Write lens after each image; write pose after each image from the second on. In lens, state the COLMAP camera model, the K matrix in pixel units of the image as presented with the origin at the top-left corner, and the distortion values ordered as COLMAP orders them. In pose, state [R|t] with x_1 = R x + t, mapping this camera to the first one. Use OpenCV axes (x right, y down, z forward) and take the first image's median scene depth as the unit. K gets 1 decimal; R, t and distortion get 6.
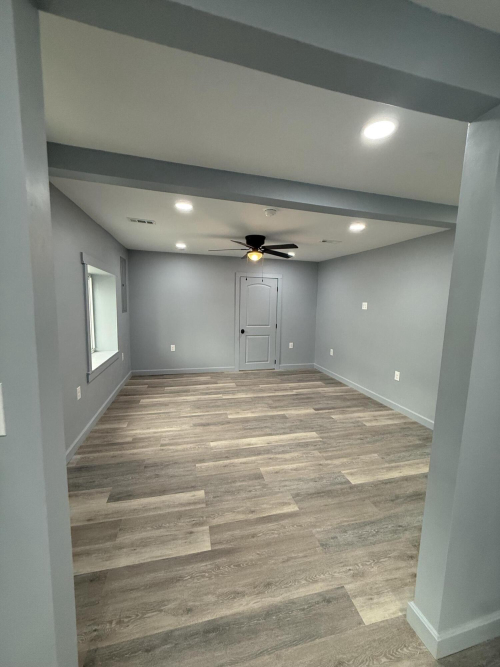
lens RADIAL K [[265.3, 0, 250.0], [0, 265.3, 333.5], [0, 0, 1]] dist [-0.000884, -0.000215]
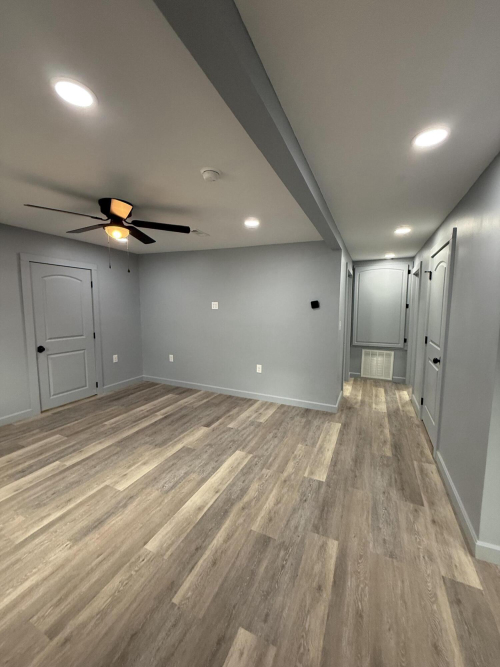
lens RADIAL K [[265.3, 0, 250.0], [0, 265.3, 333.5], [0, 0, 1]] dist [-0.000884, -0.000215]
pose [[0.621822, -0.096466, 0.777195, -0.339726], [0.097513, 0.994199, 0.045382, -0.042743], [-0.777064, 0.047567, 0.627621, 0.367699]]
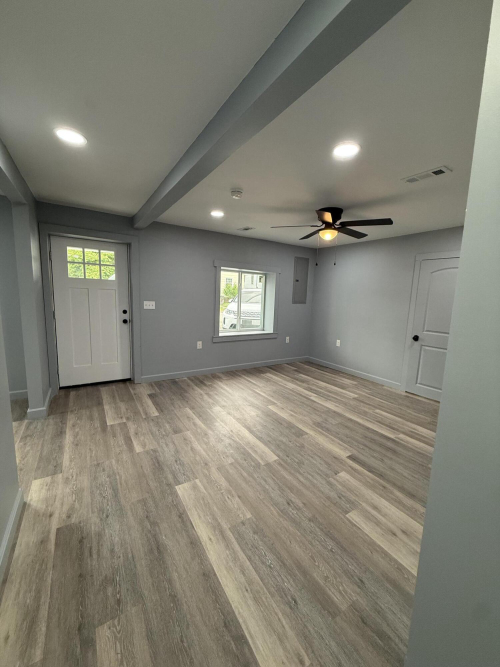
lens RADIAL K [[265.3, 0, 250.0], [0, 265.3, 333.5], [0, 0, 1]] dist [-0.000884, -0.000215]
pose [[0.320840, 0.131543, -0.937954, 0.807637], [-0.142344, 0.985757, 0.089556, -0.033774], [0.936376, 0.104779, 0.334995, 0.579308]]
